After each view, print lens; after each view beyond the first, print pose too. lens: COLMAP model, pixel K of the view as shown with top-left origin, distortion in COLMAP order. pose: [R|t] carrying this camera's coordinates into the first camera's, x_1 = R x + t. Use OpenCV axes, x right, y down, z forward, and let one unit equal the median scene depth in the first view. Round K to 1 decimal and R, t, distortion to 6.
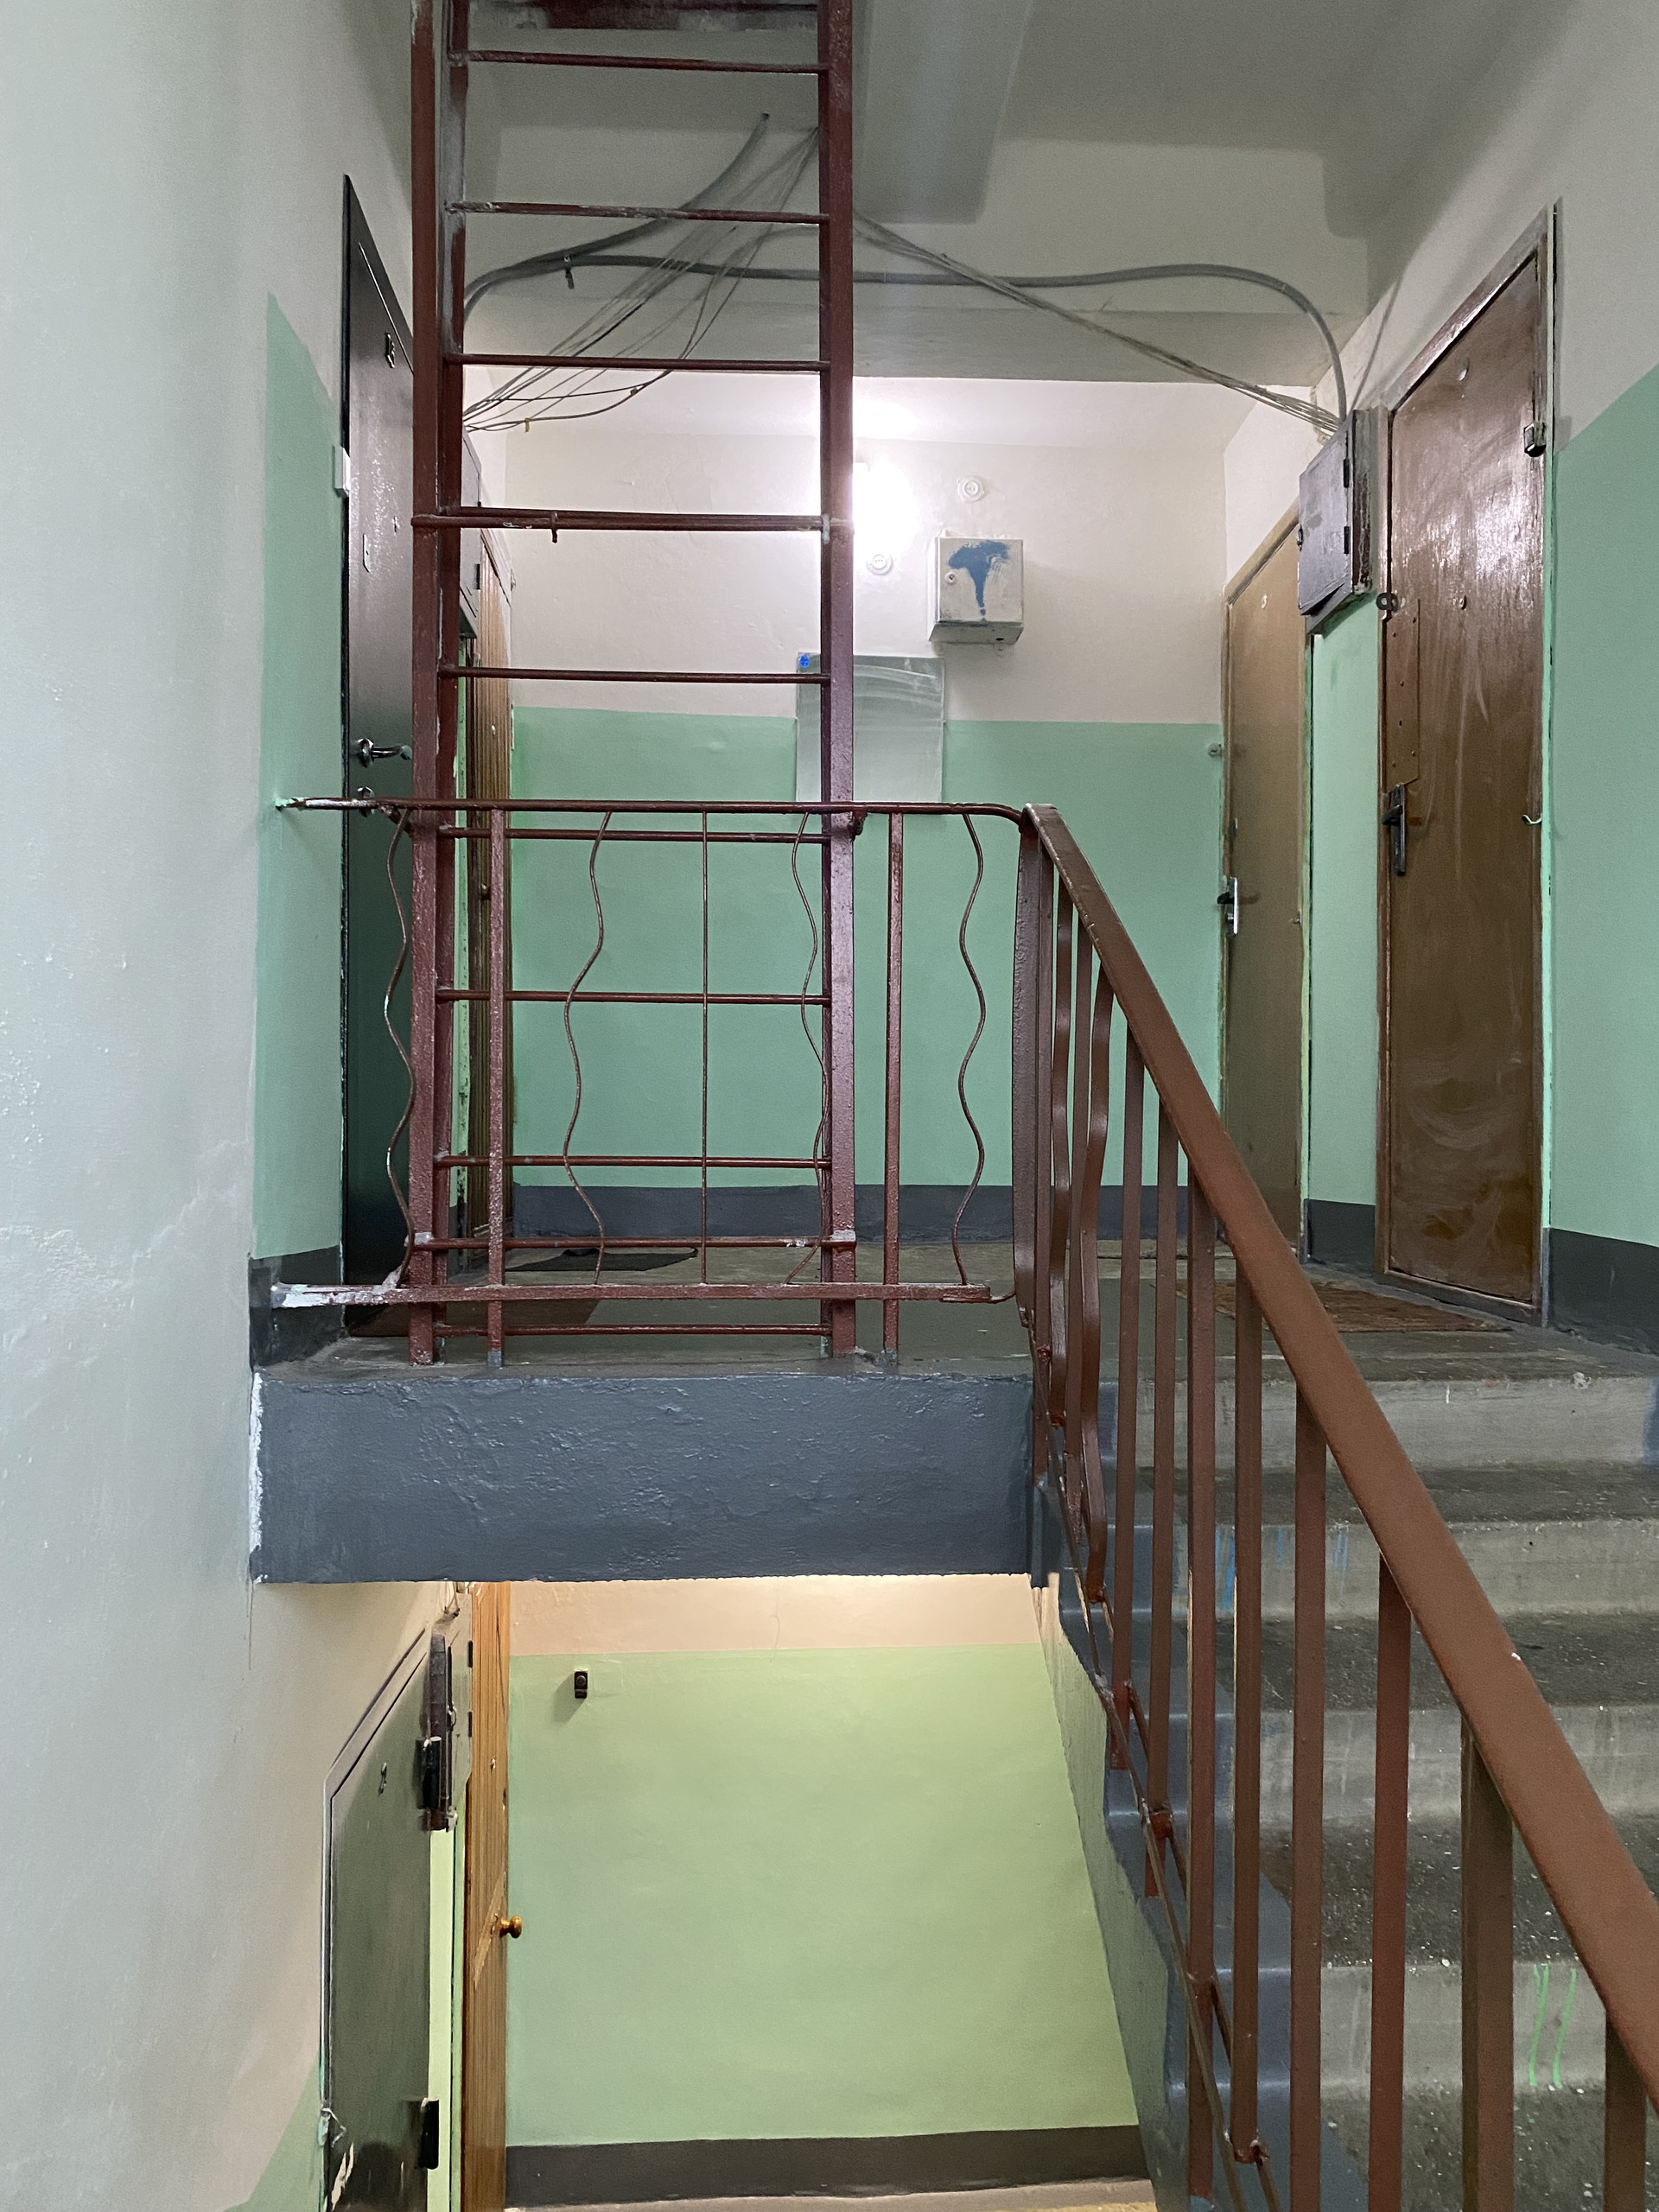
lens RADIAL K [[1701.6, 0, 839.5], [0, 1701.6, 1111.5], [0, 0, 1]] dist [-0.012560, 0.006771]
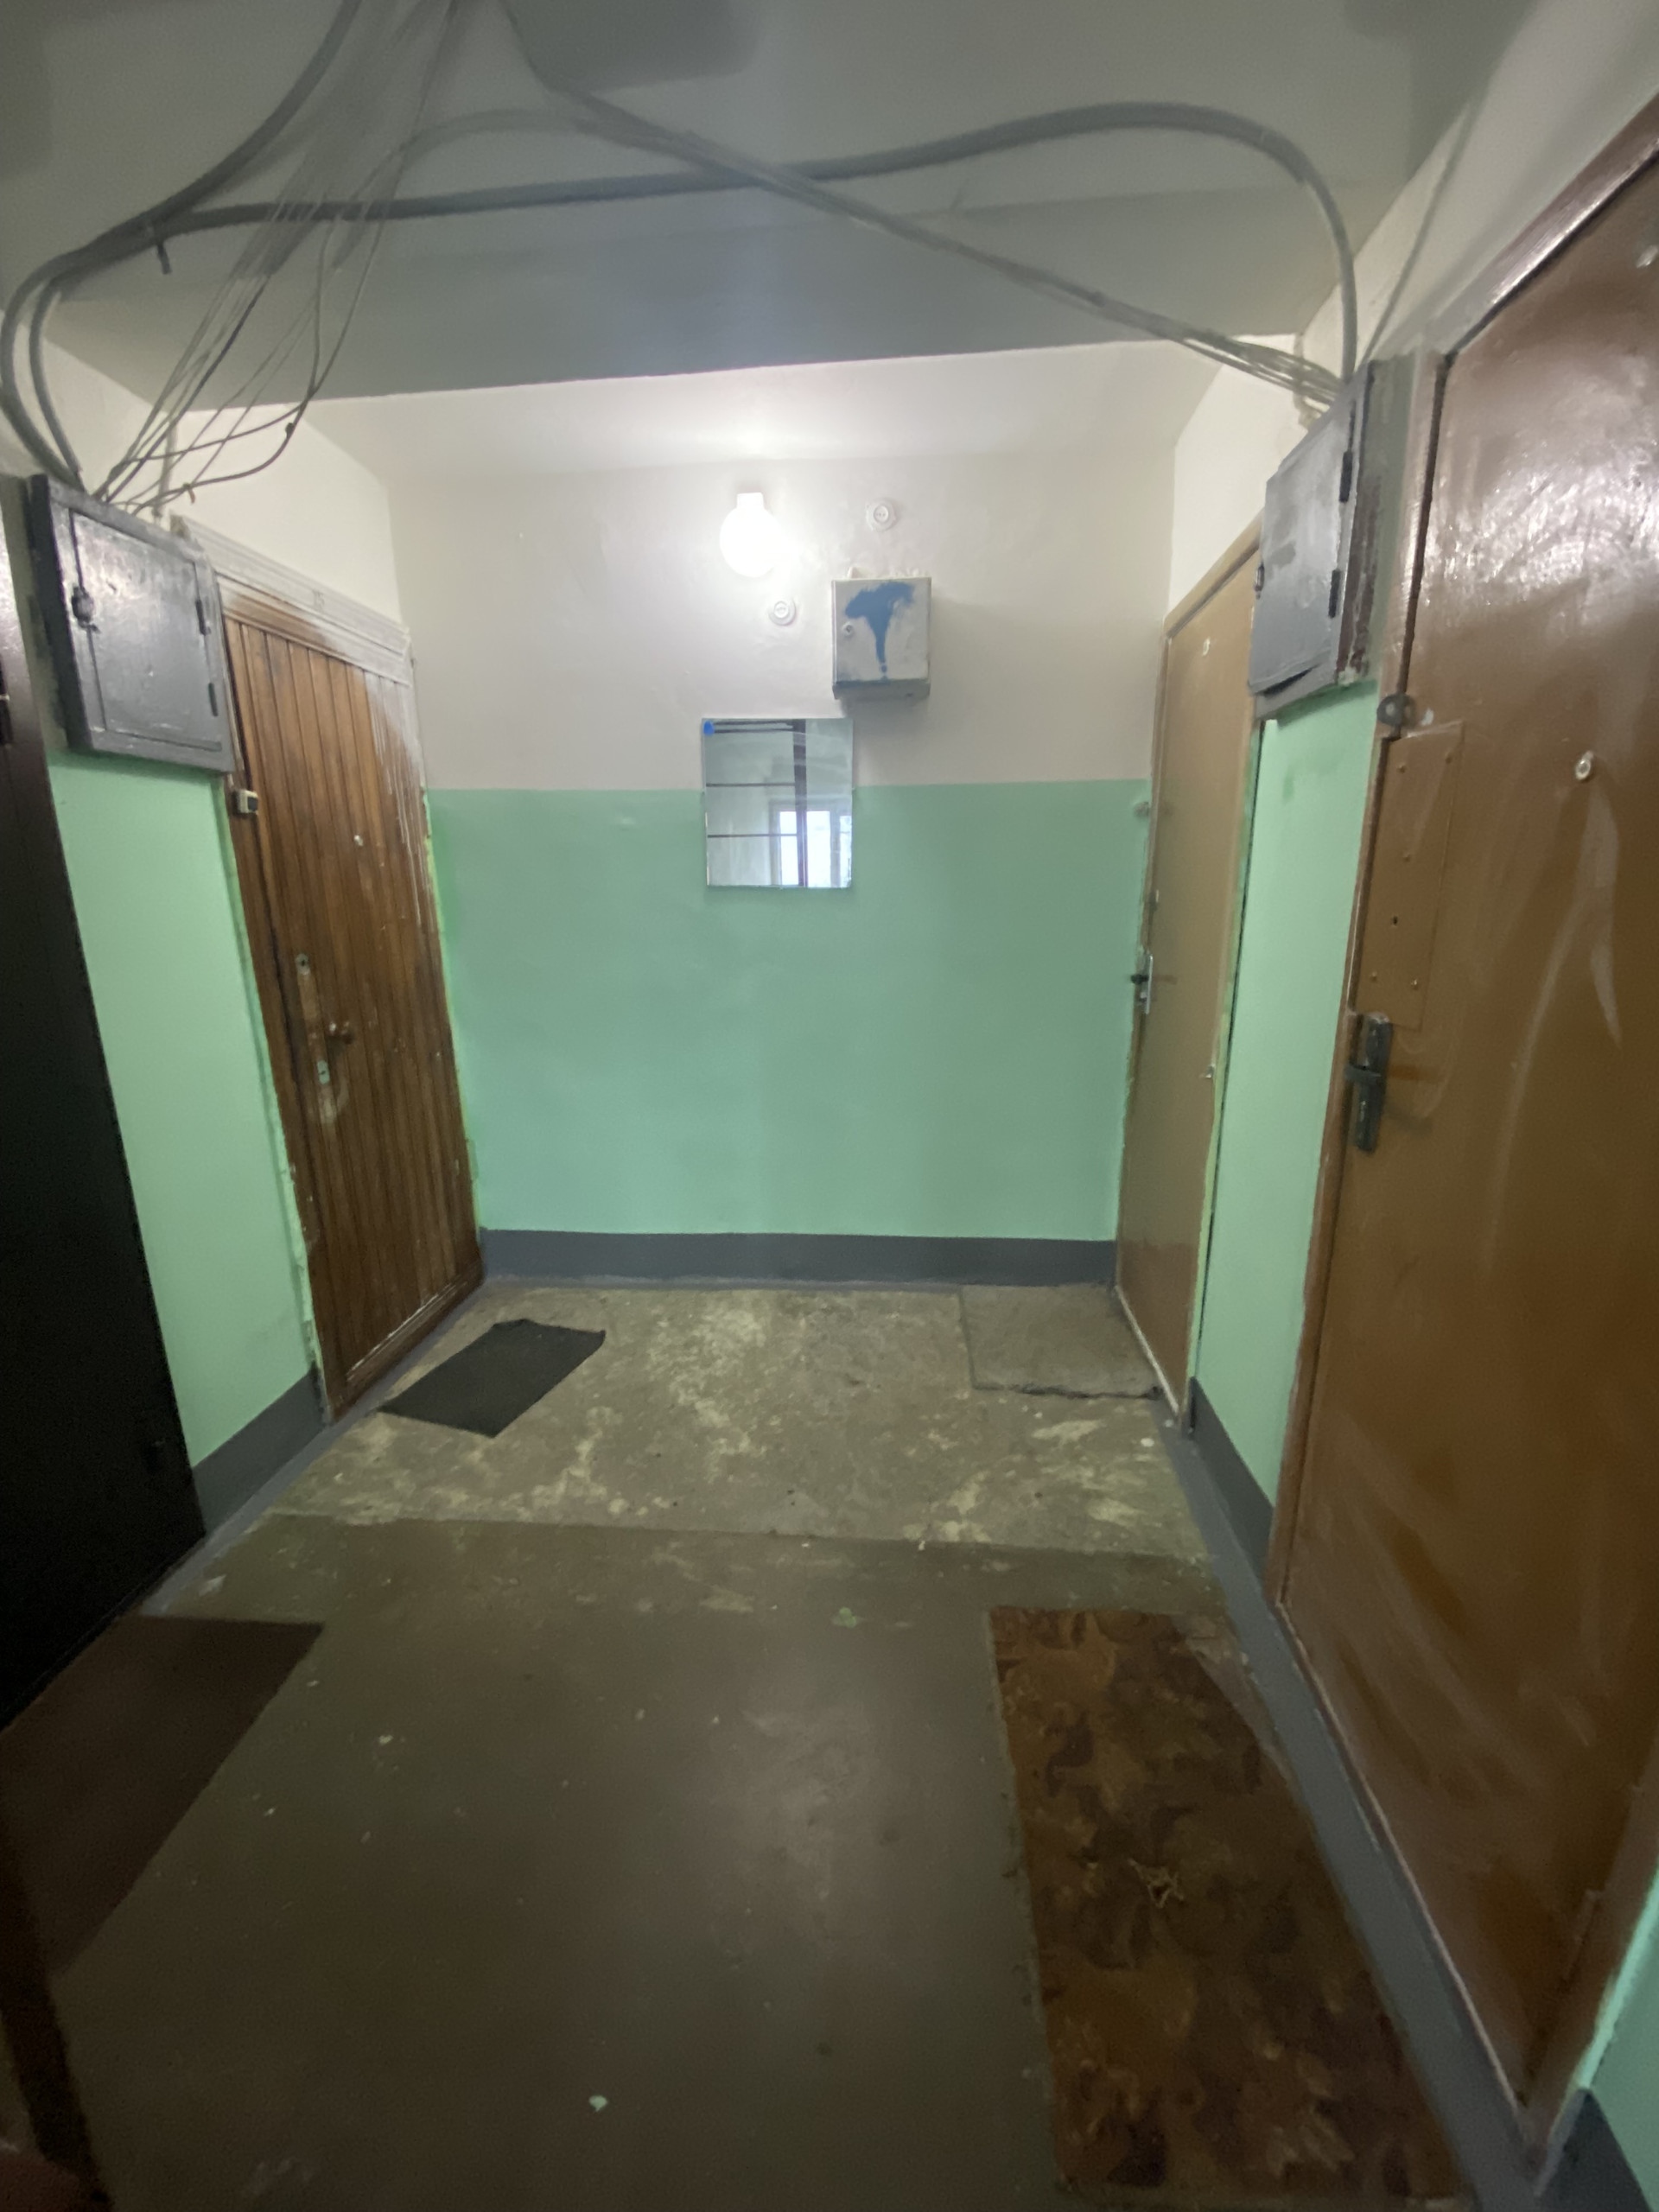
lens RADIAL K [[894.2, 0, 821.3], [0, 894.2, 1100.5], [0, 0, 1]] dist [0.007144, -0.012921]
pose [[0.988478, 0.021917, -0.149769, 0.151053], [0.016395, 0.968138, 0.249882, -0.223723], [0.150474, -0.249458, 0.956623, 0.561397]]
